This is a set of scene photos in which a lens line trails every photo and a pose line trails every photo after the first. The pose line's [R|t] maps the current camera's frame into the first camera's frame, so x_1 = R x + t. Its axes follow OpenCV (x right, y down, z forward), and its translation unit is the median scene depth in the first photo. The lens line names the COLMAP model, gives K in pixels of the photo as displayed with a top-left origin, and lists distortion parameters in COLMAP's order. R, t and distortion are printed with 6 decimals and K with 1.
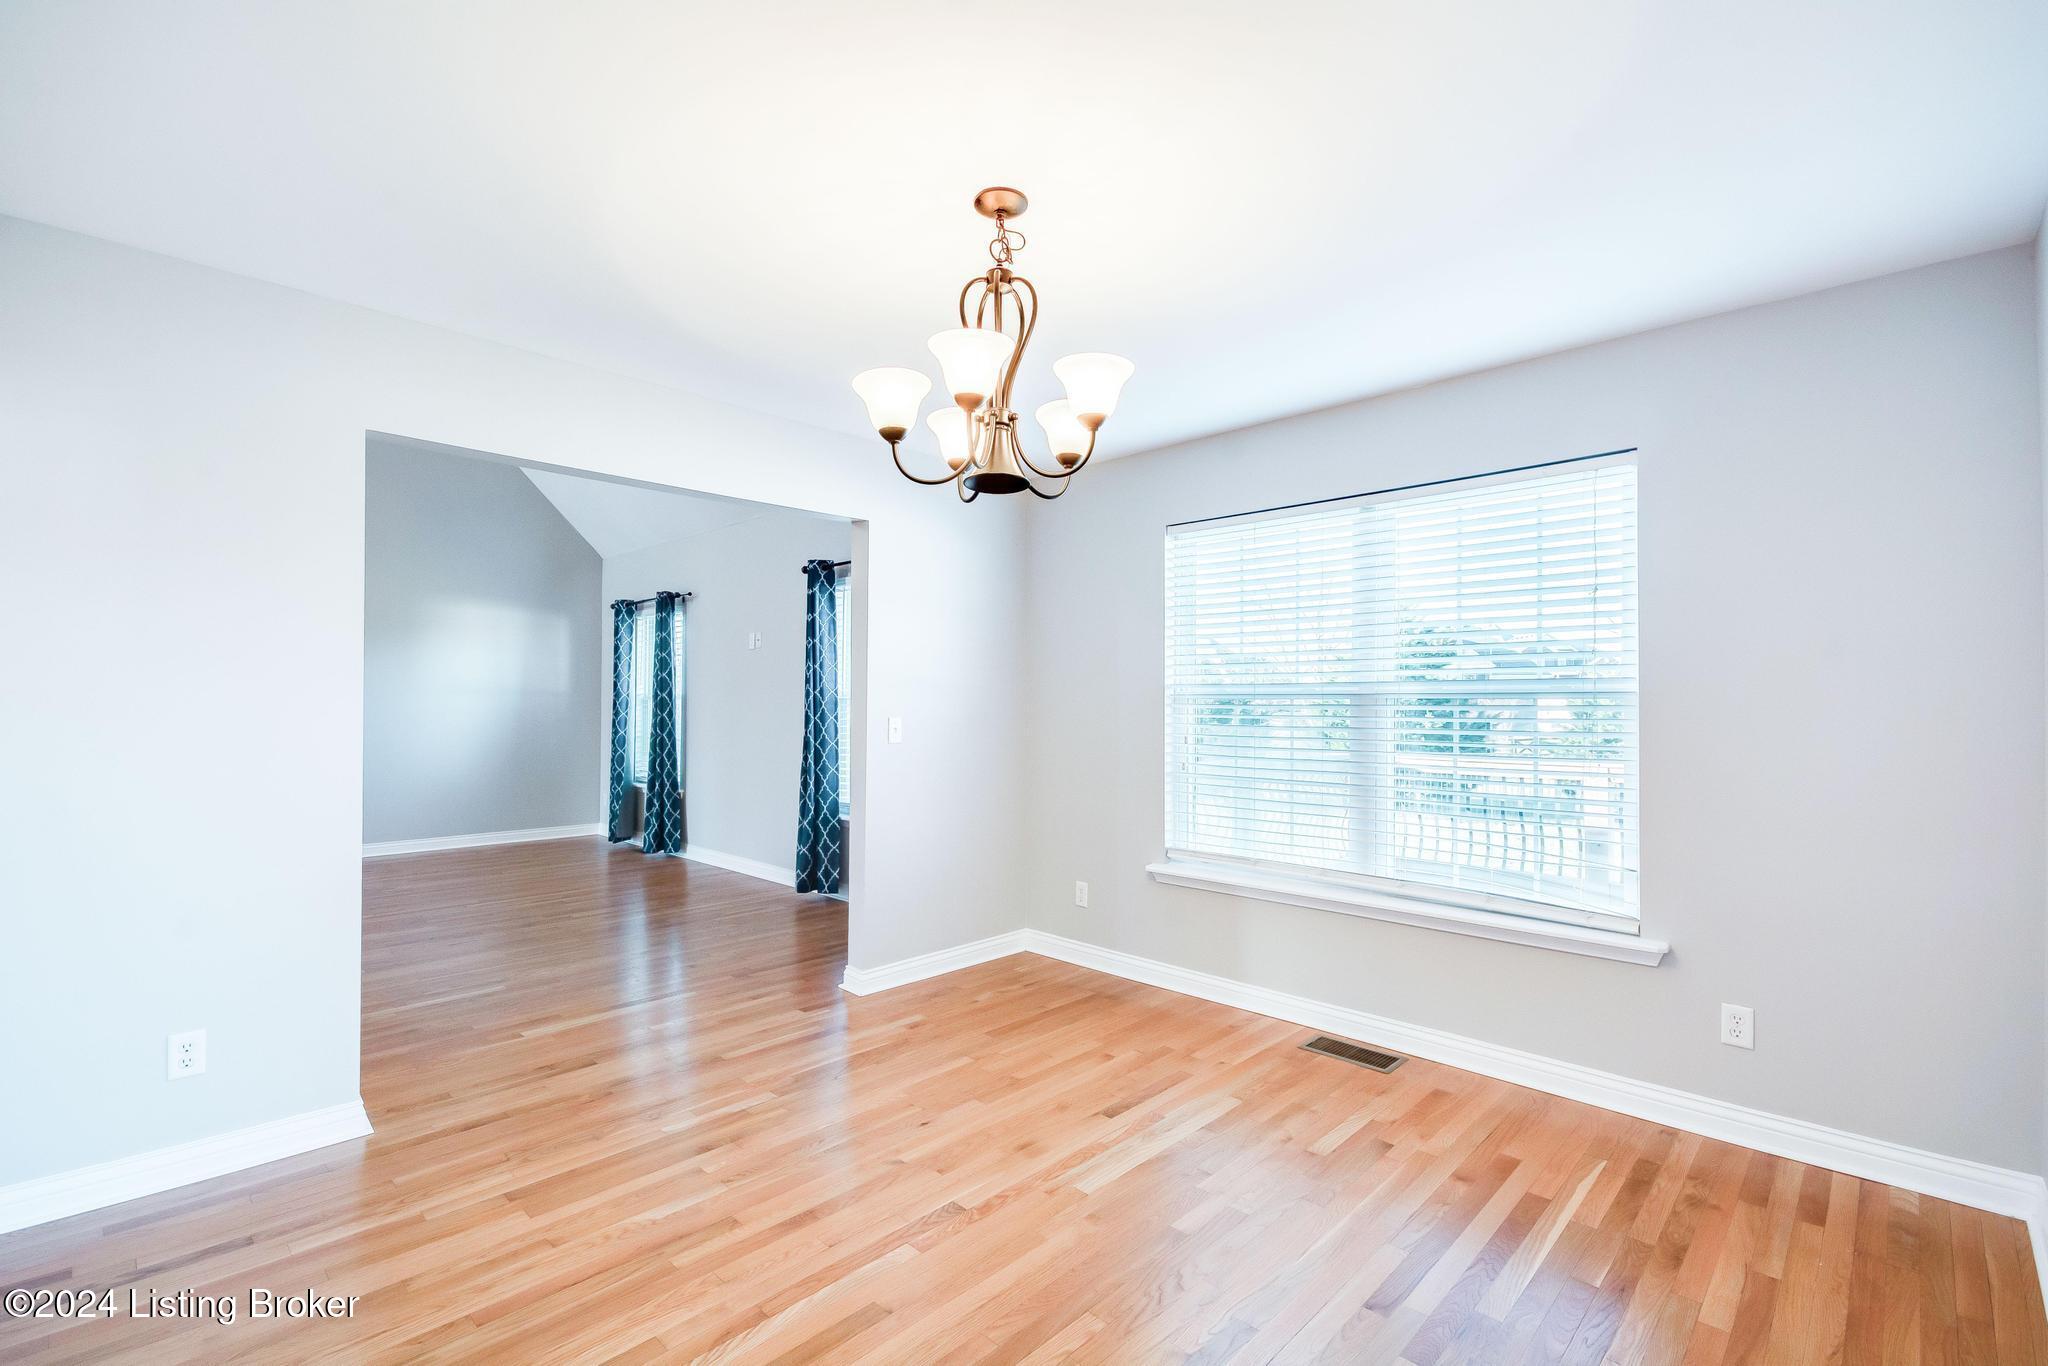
lens RADIAL K [[921.4, 0, 1028.3], [0, 921.4, 689.3], [0, 0, 1]] dist [0.000717, -0.000453]
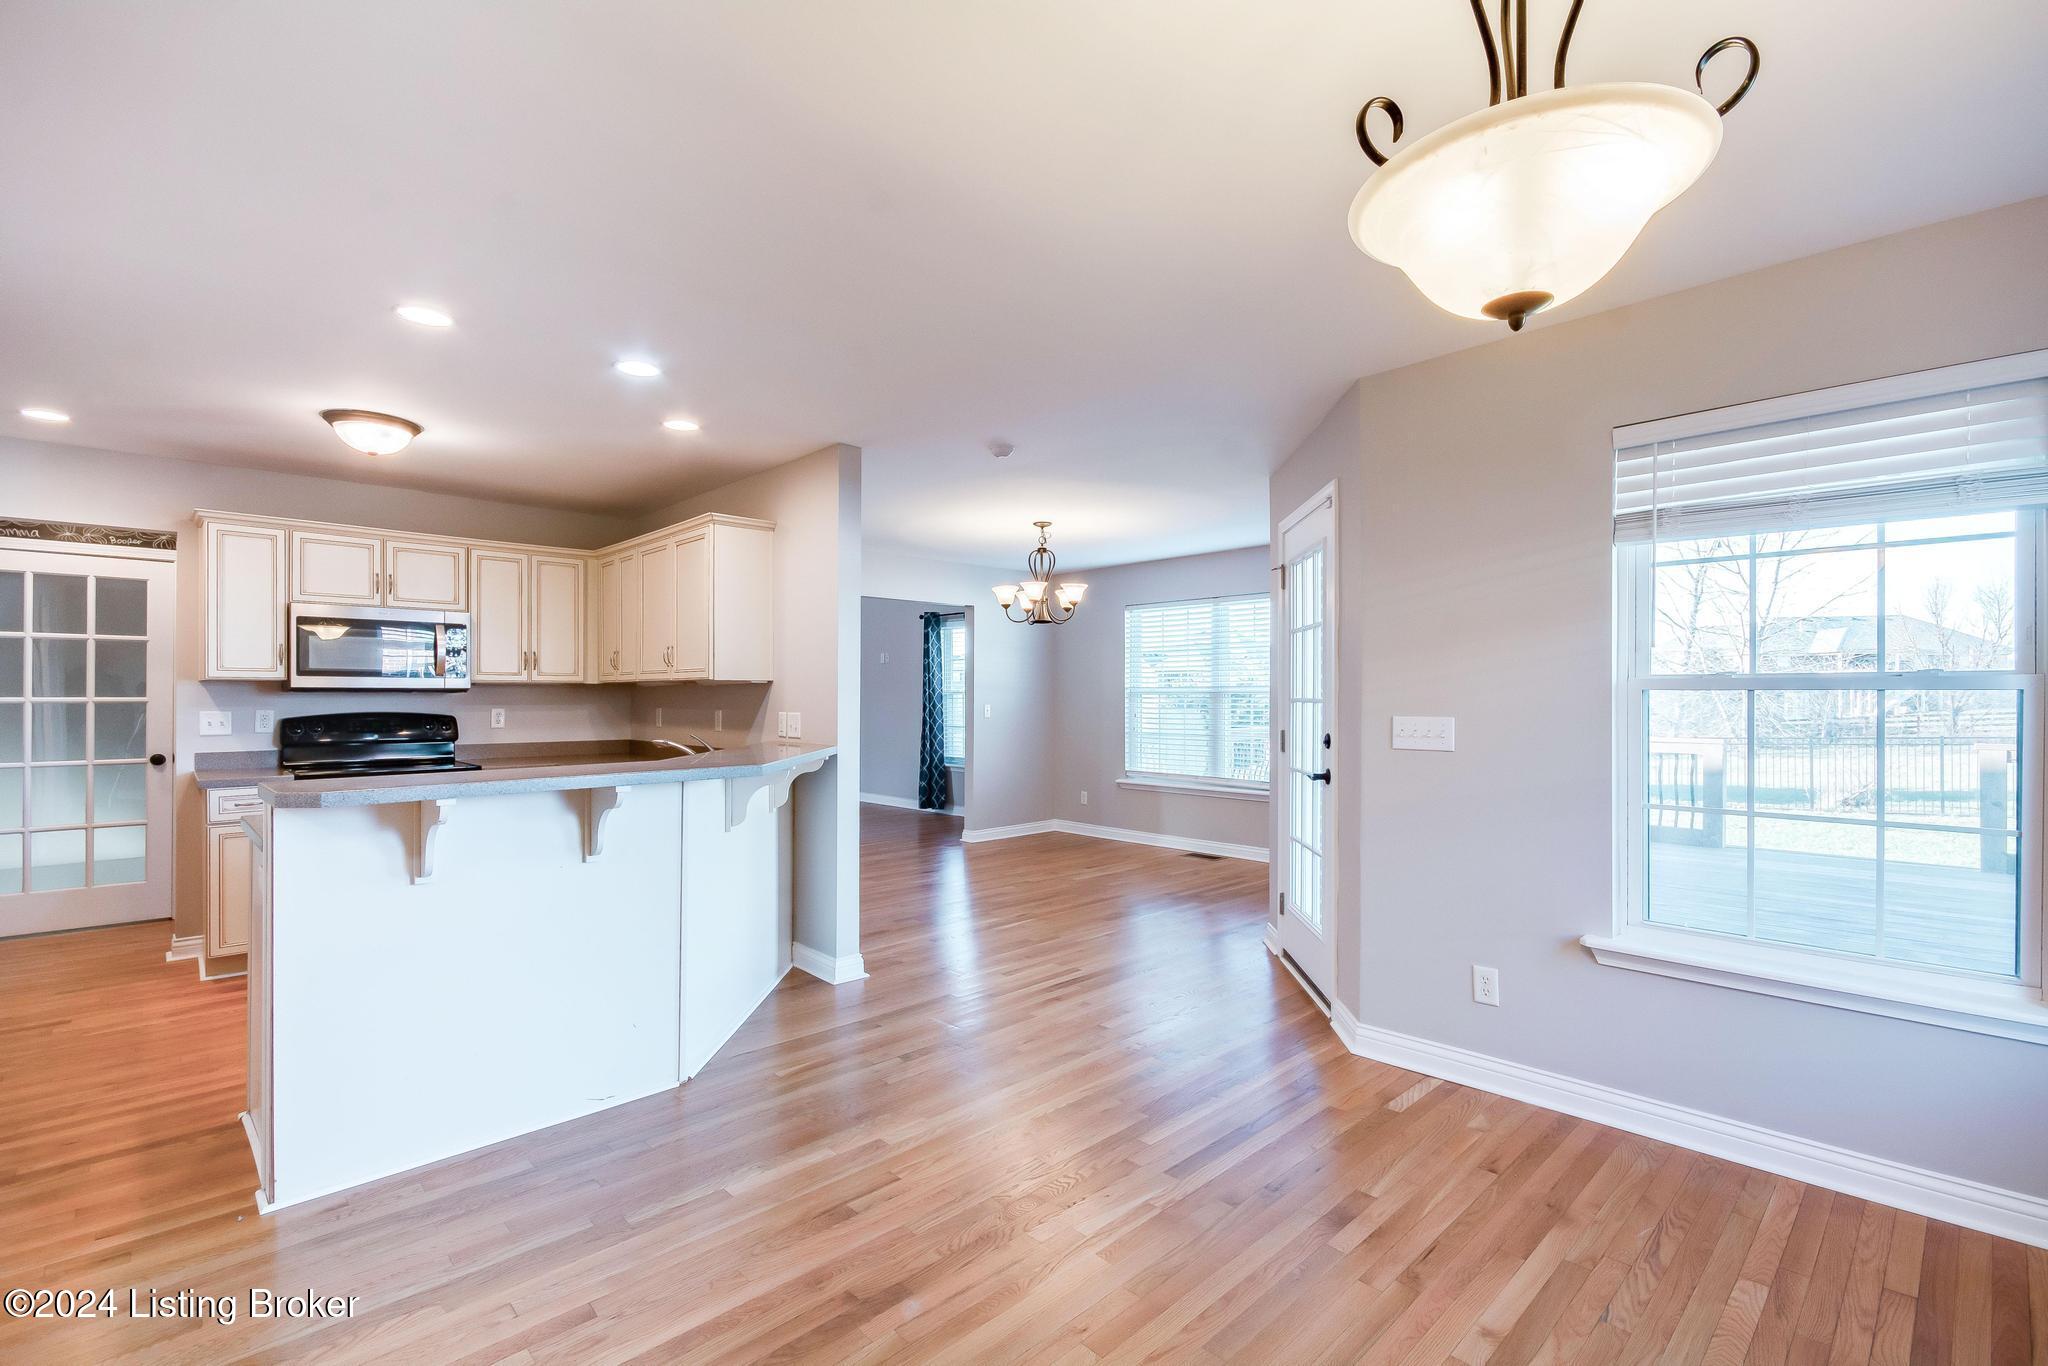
lens RADIAL K [[921.4, 0, 1023.9], [0, 921.4, 685.3], [0, 0, 1]] dist [0.000717, -0.000453]
pose [[0.999200, -0.005489, -0.039616, 0.008365], [0.005705, 0.999969, 0.005347, -0.014949], [0.039586, -0.005568, 0.999201, -0.681538]]
